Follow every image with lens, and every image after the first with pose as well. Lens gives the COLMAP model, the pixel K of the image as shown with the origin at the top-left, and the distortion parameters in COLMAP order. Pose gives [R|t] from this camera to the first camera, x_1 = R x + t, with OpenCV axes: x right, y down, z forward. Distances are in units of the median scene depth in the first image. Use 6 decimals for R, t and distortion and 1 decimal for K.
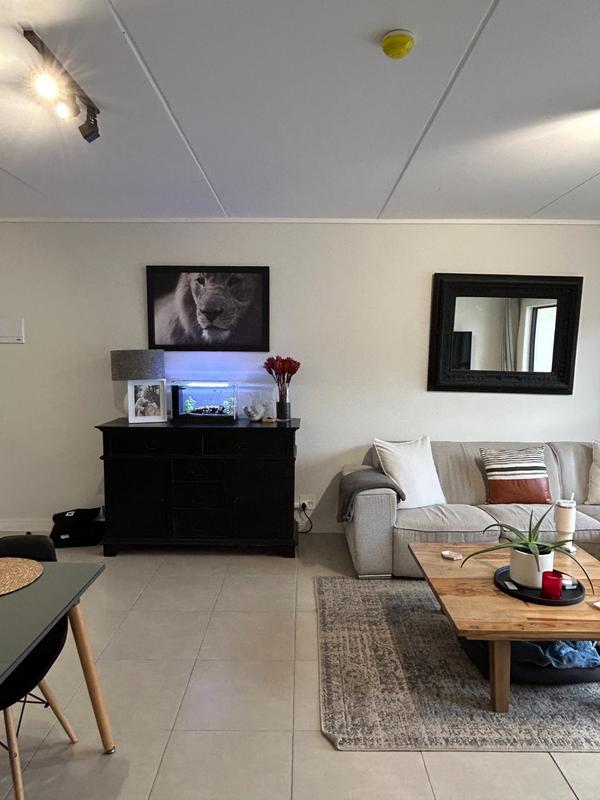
lens RADIAL K [[525.1, 0, 299.6], [0, 525.1, 399.3], [0, 0, 1]] dist [0.012814, -0.009641]
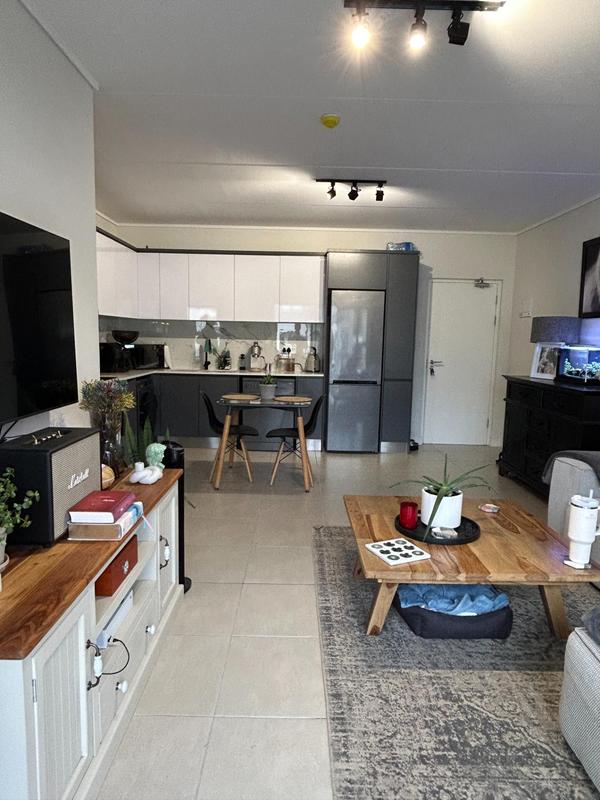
lens RADIAL K [[525.1, 0, 300.1], [0, 525.1, 401.6], [0, 0, 1]] dist [0.012814, -0.009641]
pose [[0.004936, 0.119030, -0.992878, 0.961450], [-0.116810, 0.986162, 0.117644, 0.020727], [0.993142, 0.115397, 0.018771, 0.474848]]
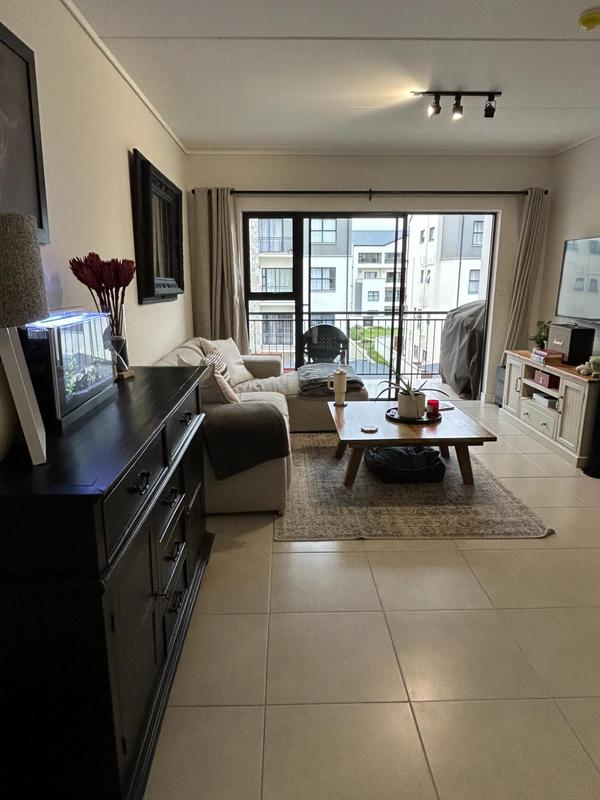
lens RADIAL K [[525.1, 0, 296.8], [0, 525.1, 402.0], [0, 0, 1]] dist [0.012814, -0.009641]
pose [[-0.025542, -0.252915, 0.967151, -0.663872], [0.090079, 0.962949, 0.254195, -0.064376], [-0.995607, 0.093612, -0.001814, 0.907400]]
